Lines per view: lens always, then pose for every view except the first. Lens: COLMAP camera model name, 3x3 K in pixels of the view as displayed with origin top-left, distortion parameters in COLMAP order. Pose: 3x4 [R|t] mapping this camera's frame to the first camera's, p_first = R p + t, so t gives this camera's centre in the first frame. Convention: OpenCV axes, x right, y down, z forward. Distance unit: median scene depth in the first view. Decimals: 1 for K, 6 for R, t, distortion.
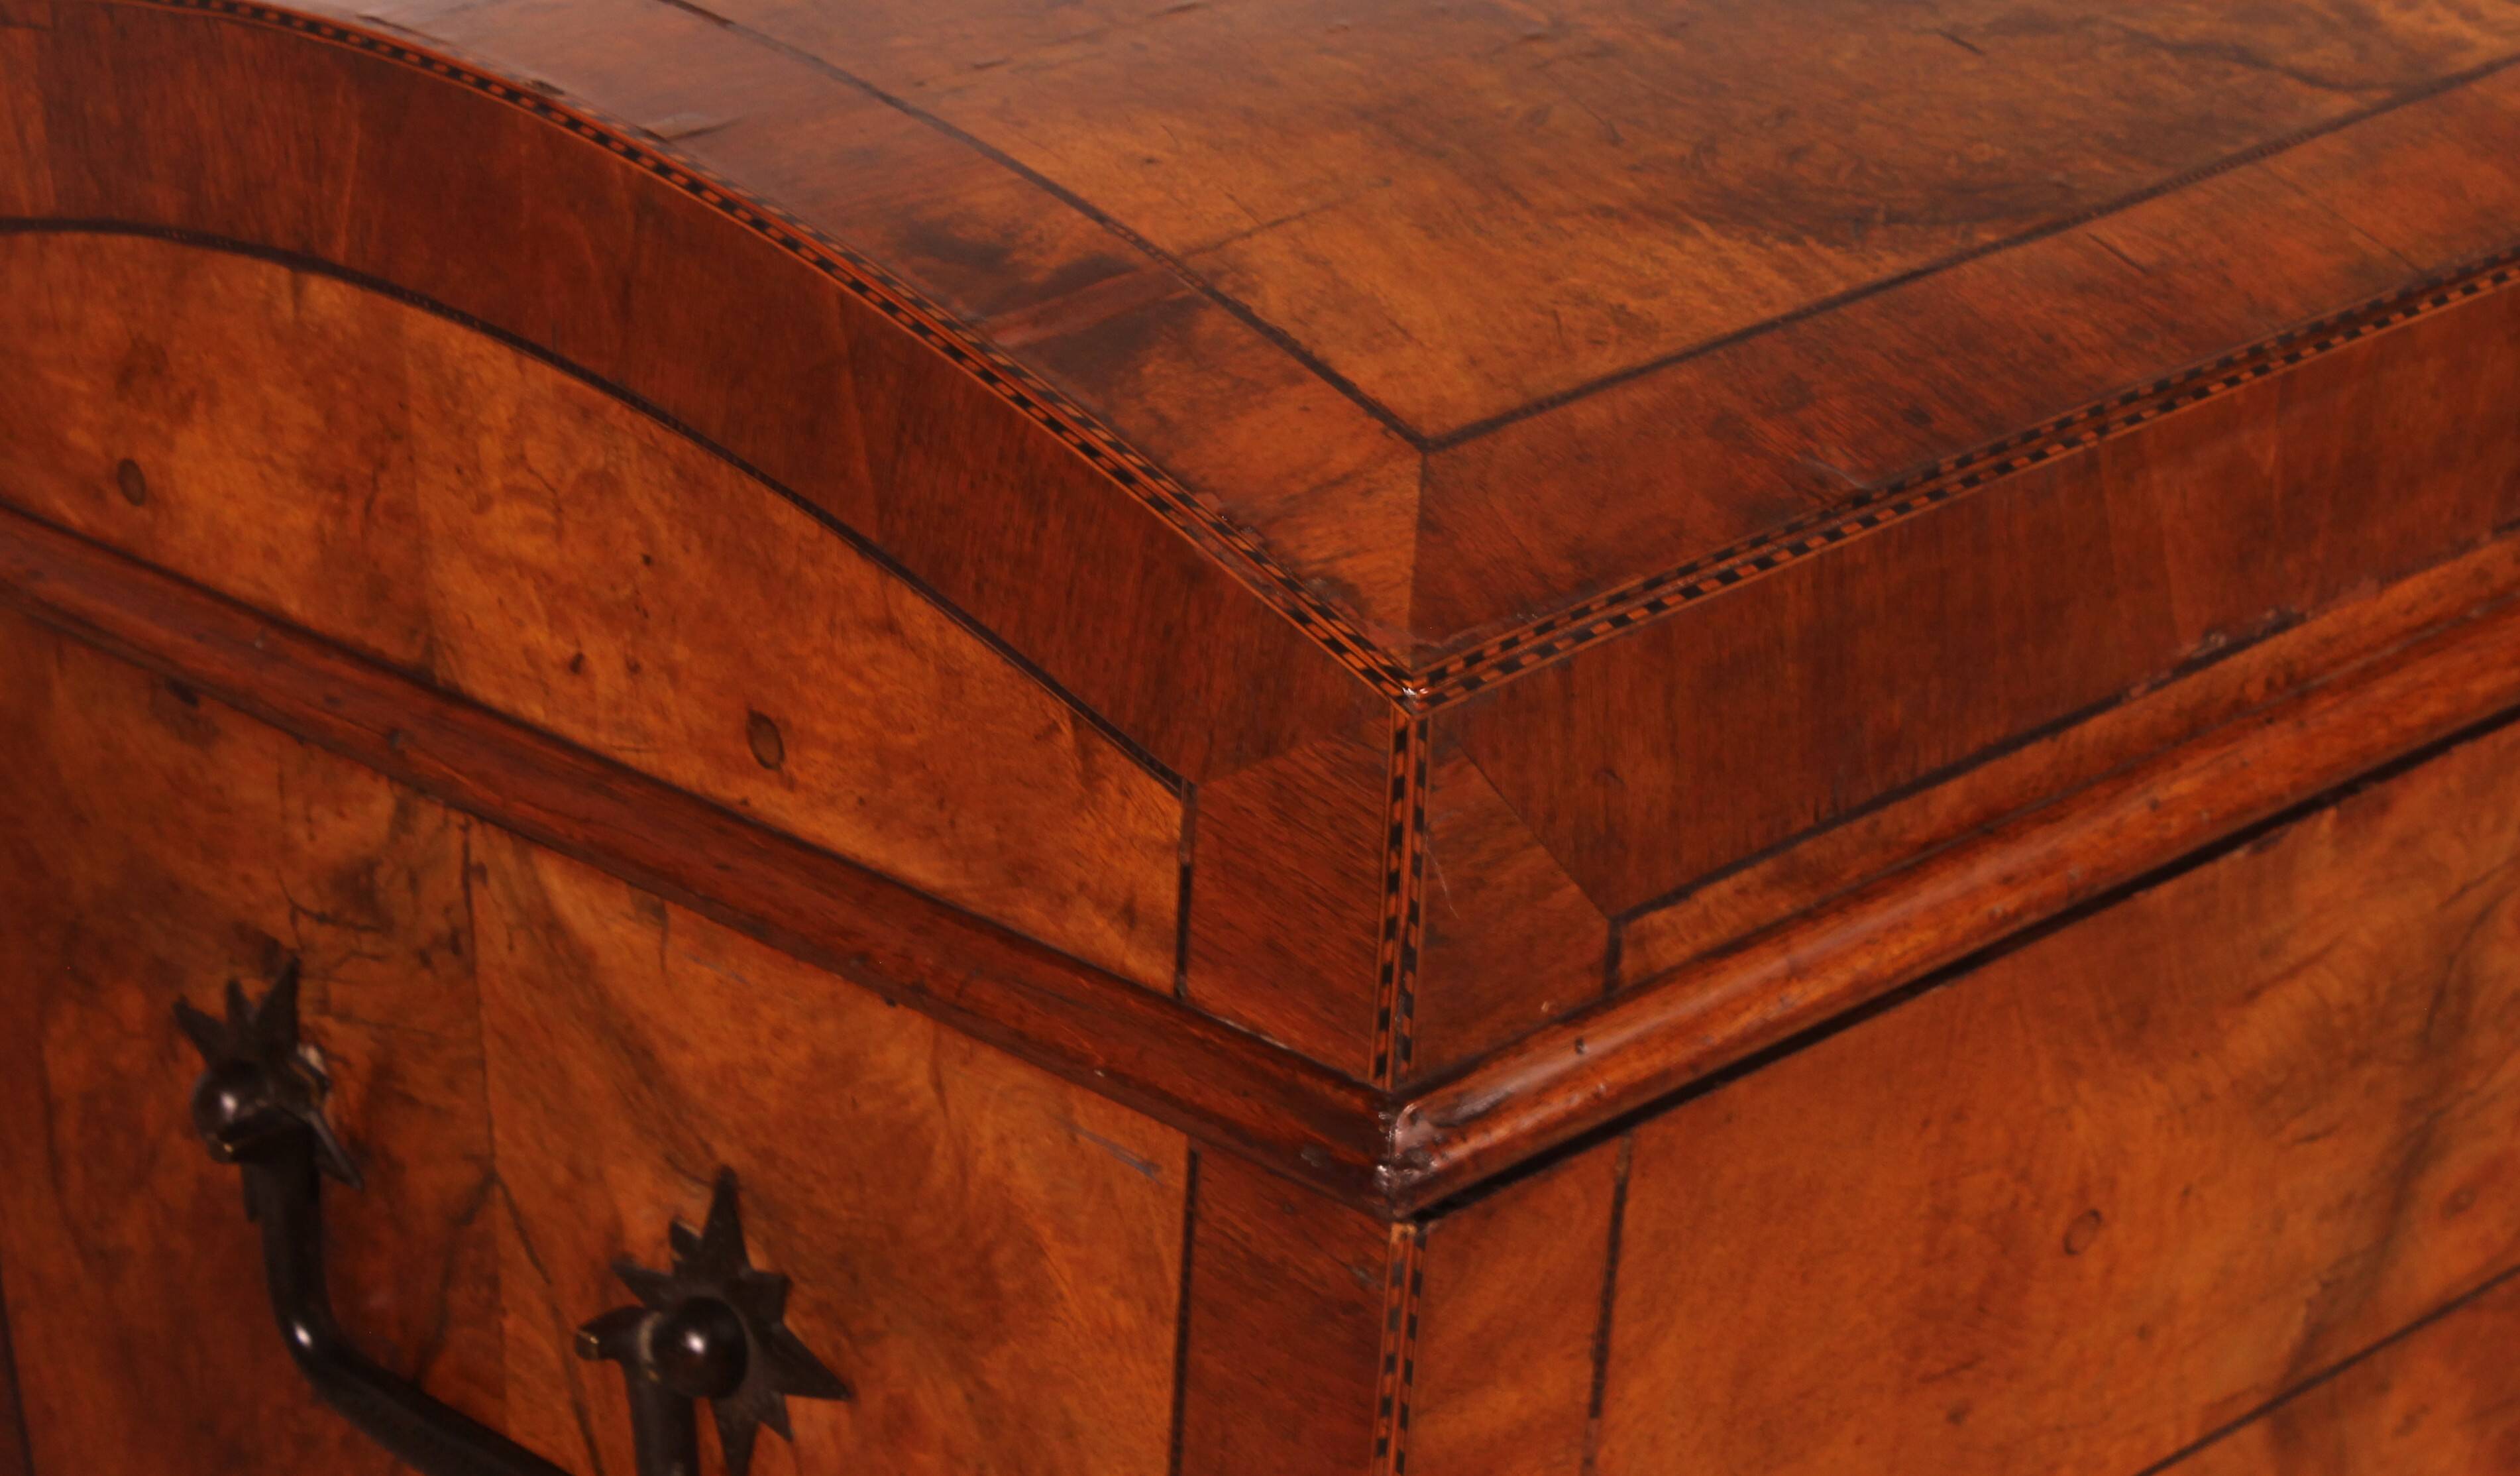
lens RADIAL K [[7020.9, 0, 1262.3], [0, 7020.9, 609.0], [0, 0, 1]] dist [0.024551, 0.568125]
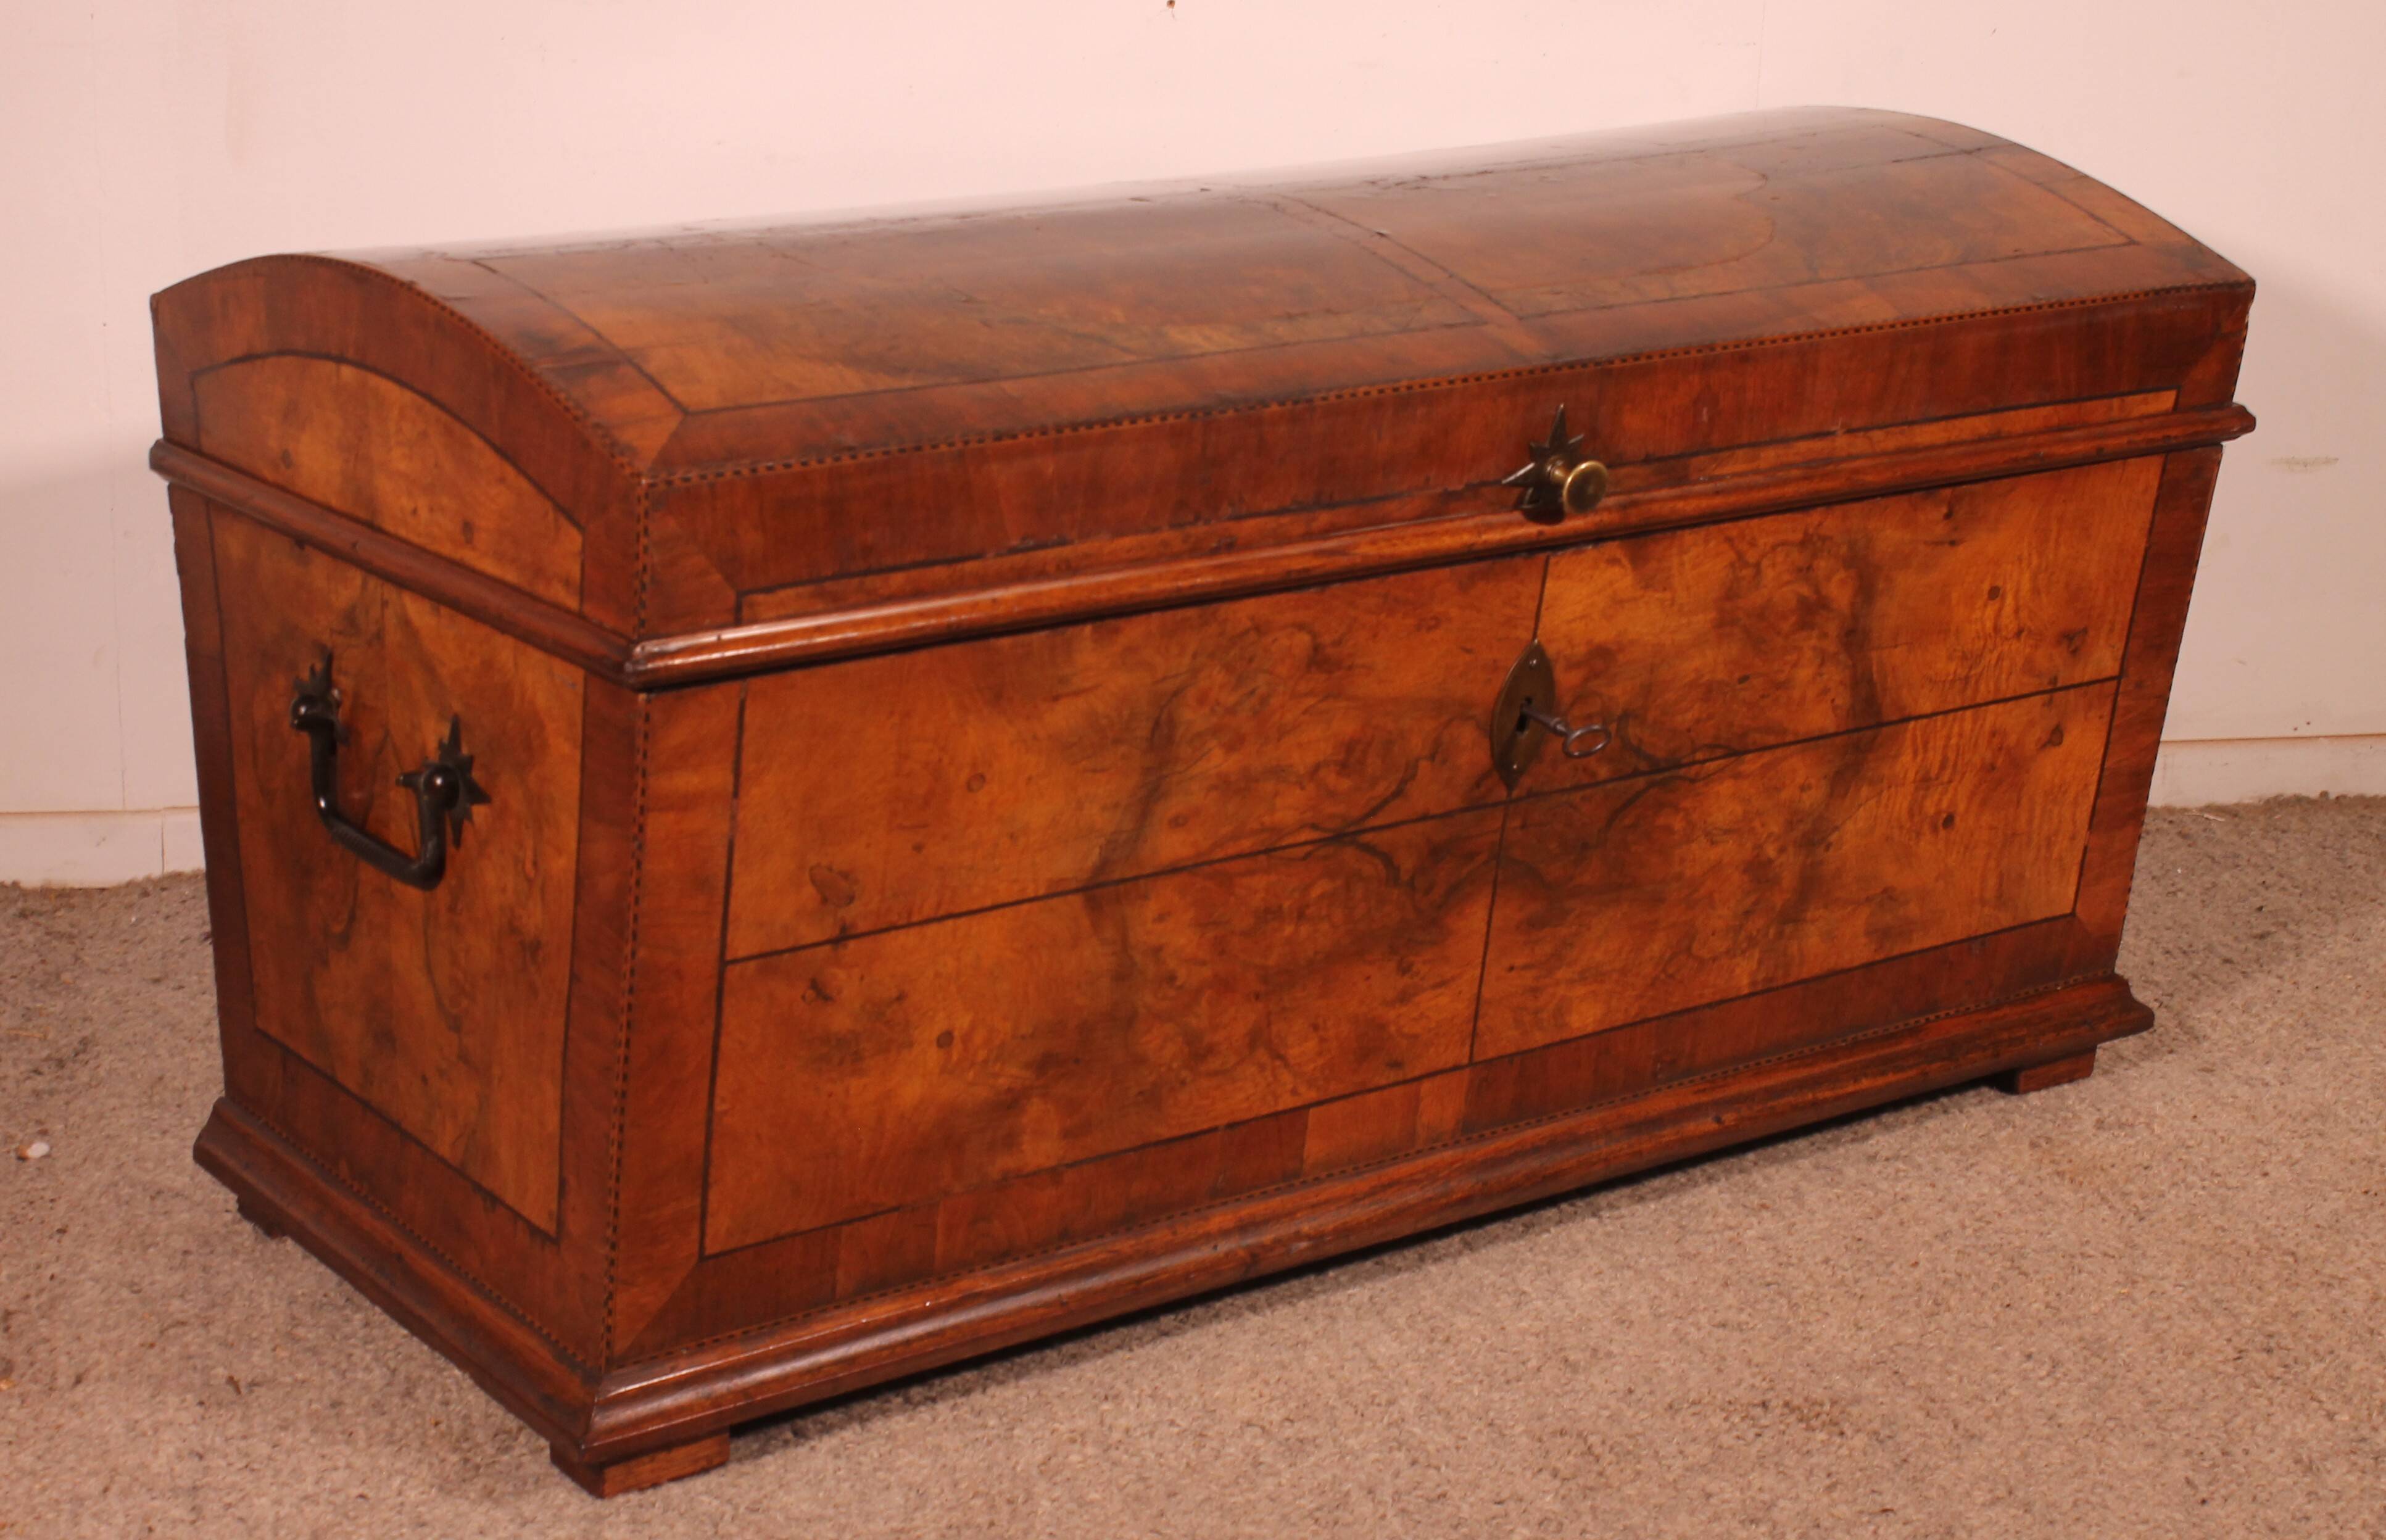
lens RADIAL K [[4411.7, 0, 1193.0], [0, 4411.7, 770.0], [0, 0, 1]] dist [-0.042766, 0.034407]
pose [[0.991799, 0.081324, -0.098594, 0.358131], [-0.090039, 0.992093, -0.087429, 0.220812], [0.090704, 0.095590, 0.991280, -0.581955]]
